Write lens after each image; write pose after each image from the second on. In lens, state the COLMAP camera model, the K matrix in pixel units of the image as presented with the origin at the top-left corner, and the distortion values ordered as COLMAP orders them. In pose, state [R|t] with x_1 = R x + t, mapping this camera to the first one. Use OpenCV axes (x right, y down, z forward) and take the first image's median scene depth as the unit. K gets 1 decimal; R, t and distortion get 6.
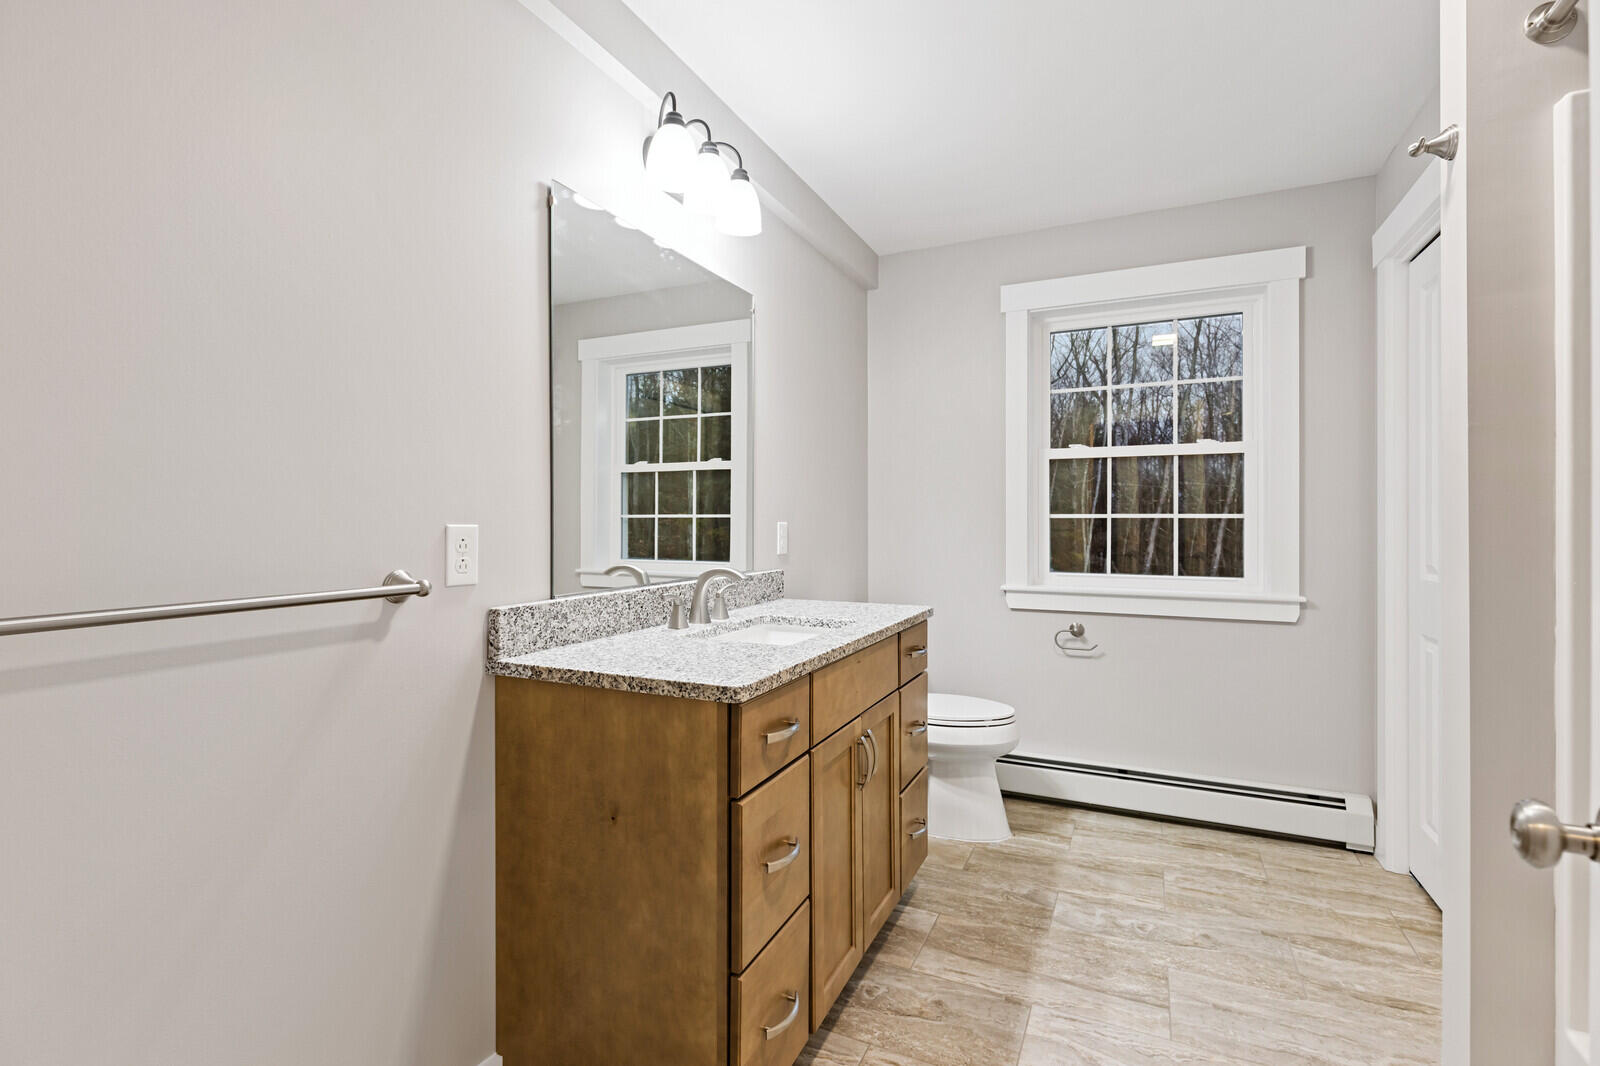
lens RADIAL K [[712.2, 0, 805.9], [0, 712.2, 527.6], [0, 0, 1]] dist [0.001239, -0.000028]
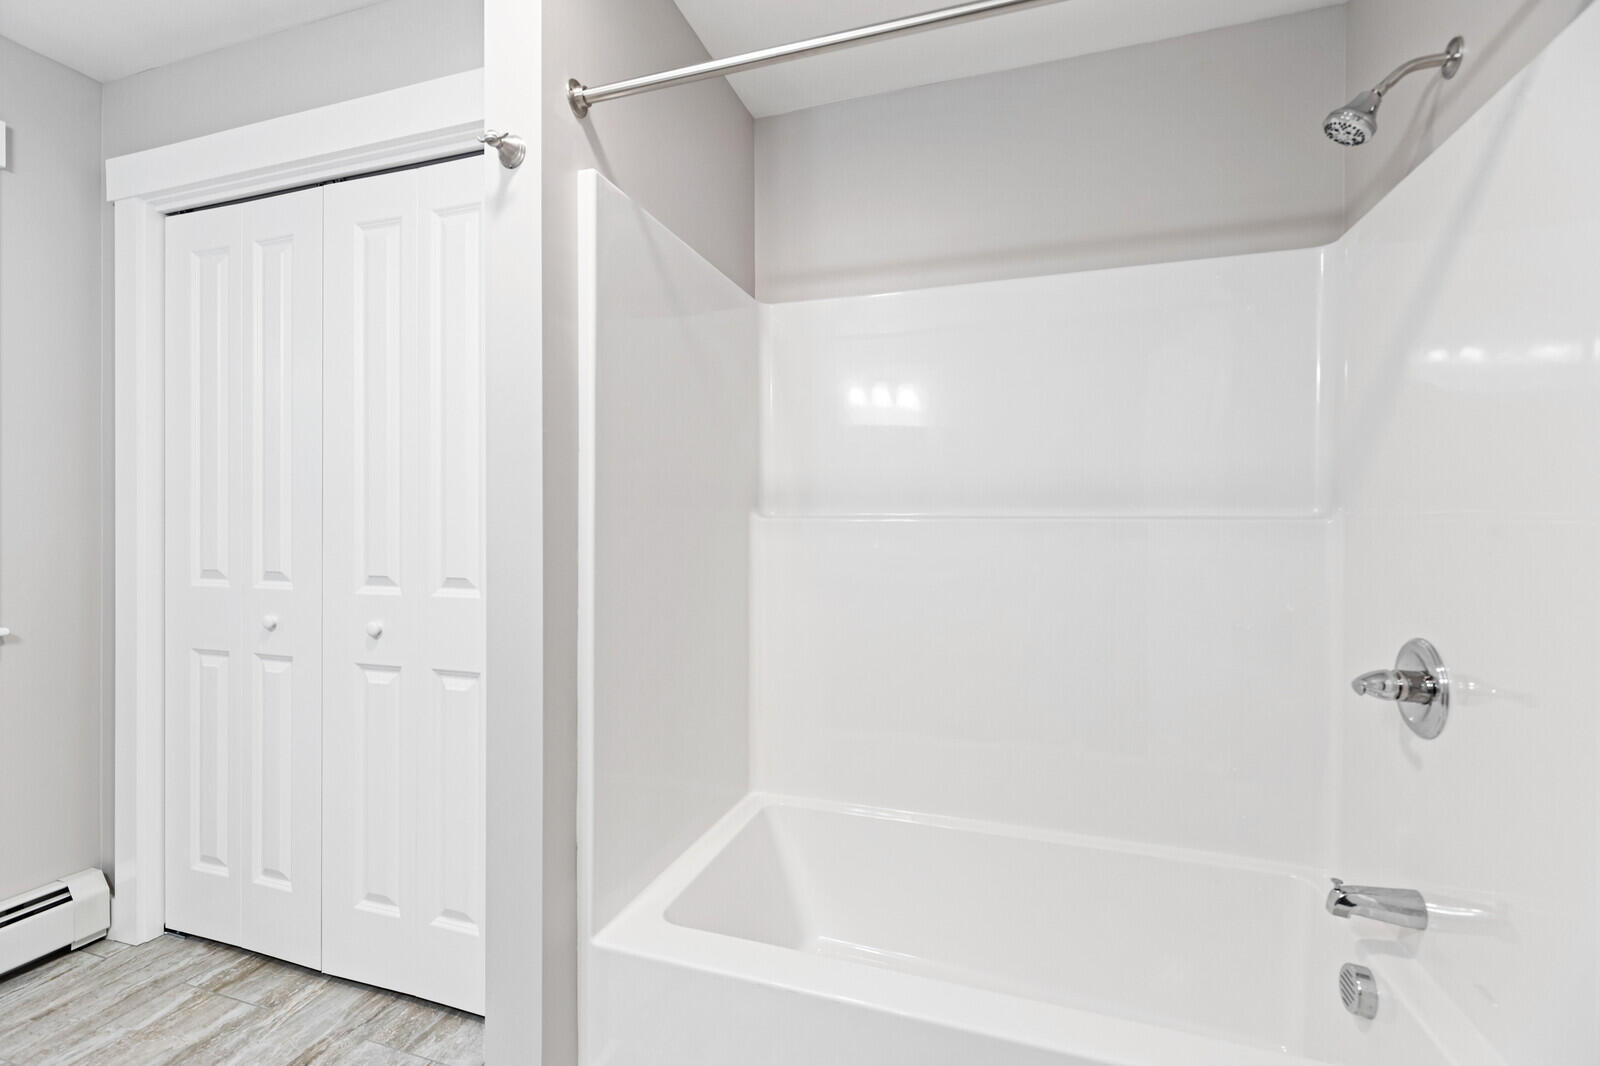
lens RADIAL K [[712.2, 0, 798.1], [0, 712.2, 527.4], [0, 0, 1]] dist [0.001239, -0.000028]
pose [[-0.093816, -0.006241, 0.995570, -0.078852], [0.003855, 0.999971, 0.006632, -0.002885], [-0.995582, 0.004460, -0.093789, 0.347164]]
